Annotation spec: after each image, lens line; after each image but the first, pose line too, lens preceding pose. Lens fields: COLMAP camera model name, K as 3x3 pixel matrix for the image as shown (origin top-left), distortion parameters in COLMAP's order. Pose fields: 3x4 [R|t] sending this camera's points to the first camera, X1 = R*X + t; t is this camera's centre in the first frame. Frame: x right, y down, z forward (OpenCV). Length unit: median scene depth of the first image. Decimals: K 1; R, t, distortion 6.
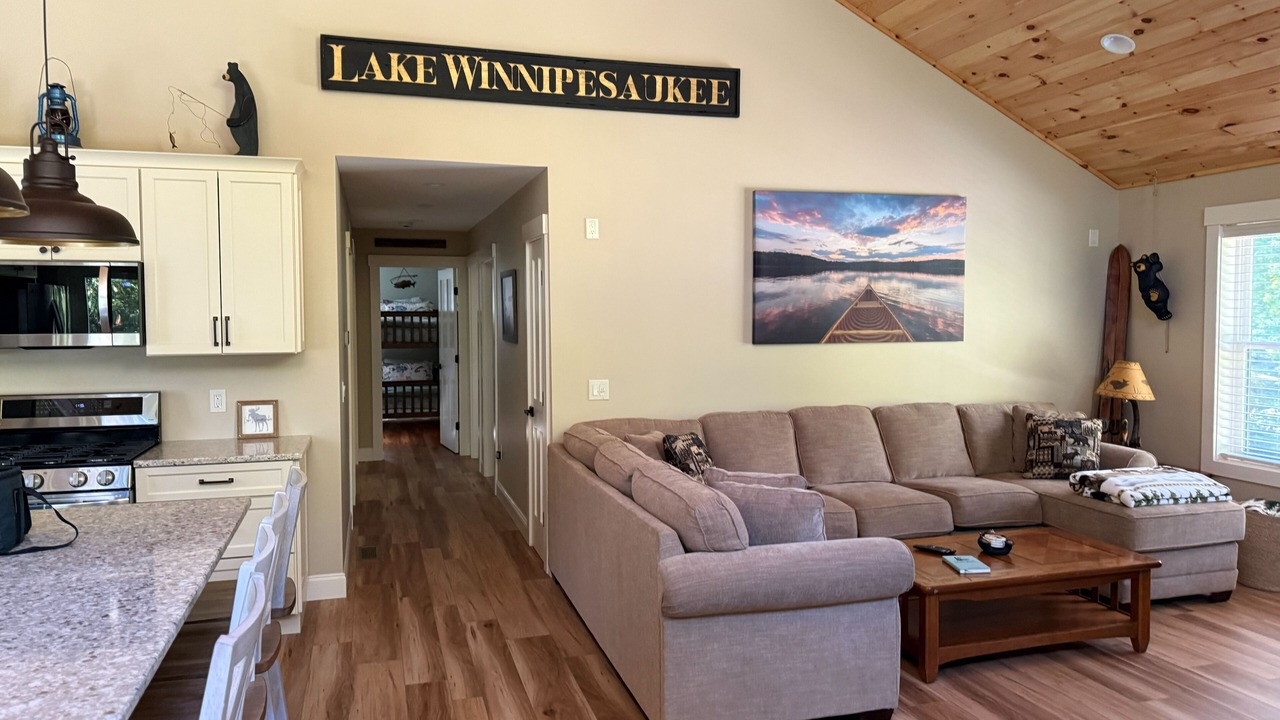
lens RADIAL K [[880.6, 0, 642.0], [0, 880.6, 346.8], [0, 0, 1]] dist [0.067473, -0.111922]
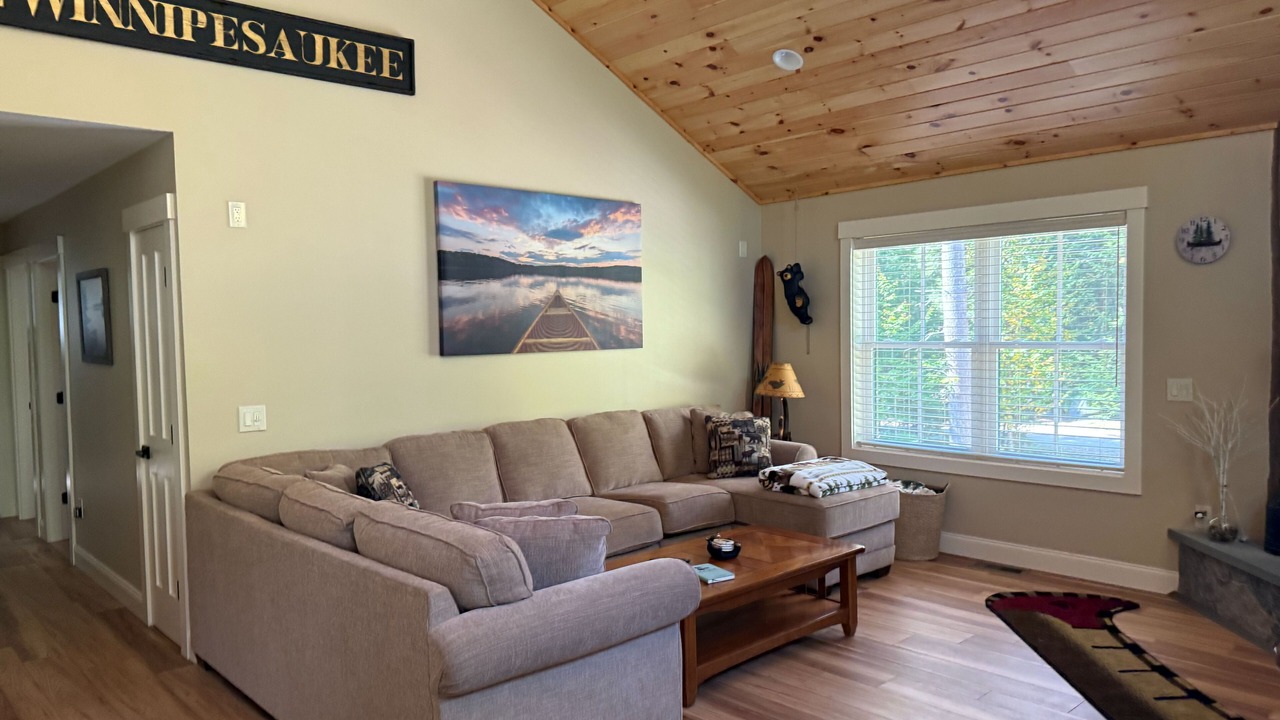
lens RADIAL K [[885.1, 0, 646.4], [0, 885.1, 362.0], [0, 0, 1]] dist [0.127626, -0.229036]
pose [[0.897084, -0.031574, 0.440731, -0.086017], [0.032224, 0.999463, 0.006010, 0.004212], [-0.440684, 0.008811, 0.897619, 0.113125]]
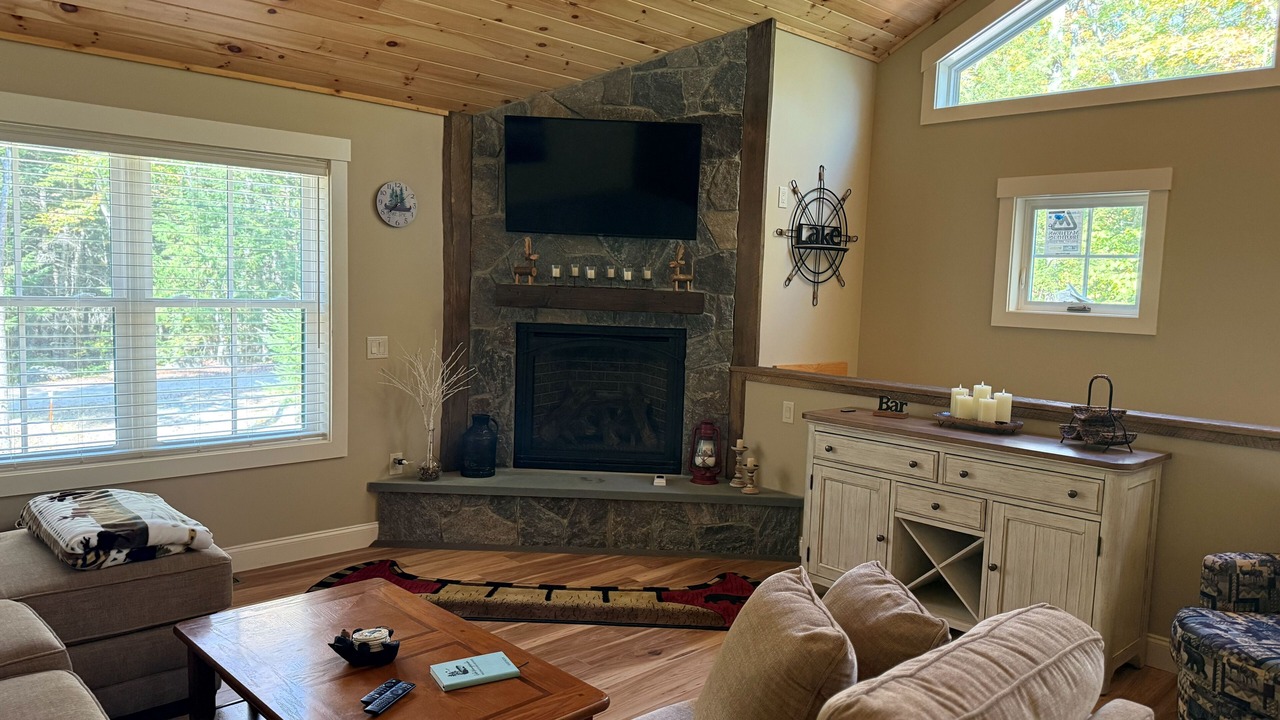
lens RADIAL K [[880.6, 0, 642.0], [0, 880.6, 346.8], [0, 0, 1]] dist [0.067473, -0.111922]
pose [[-0.476154, -0.068651, 0.876678, -0.147765], [0.005525, 0.996695, 0.081050, -0.017498], [-0.879345, 0.043436, -0.474201, 0.876079]]
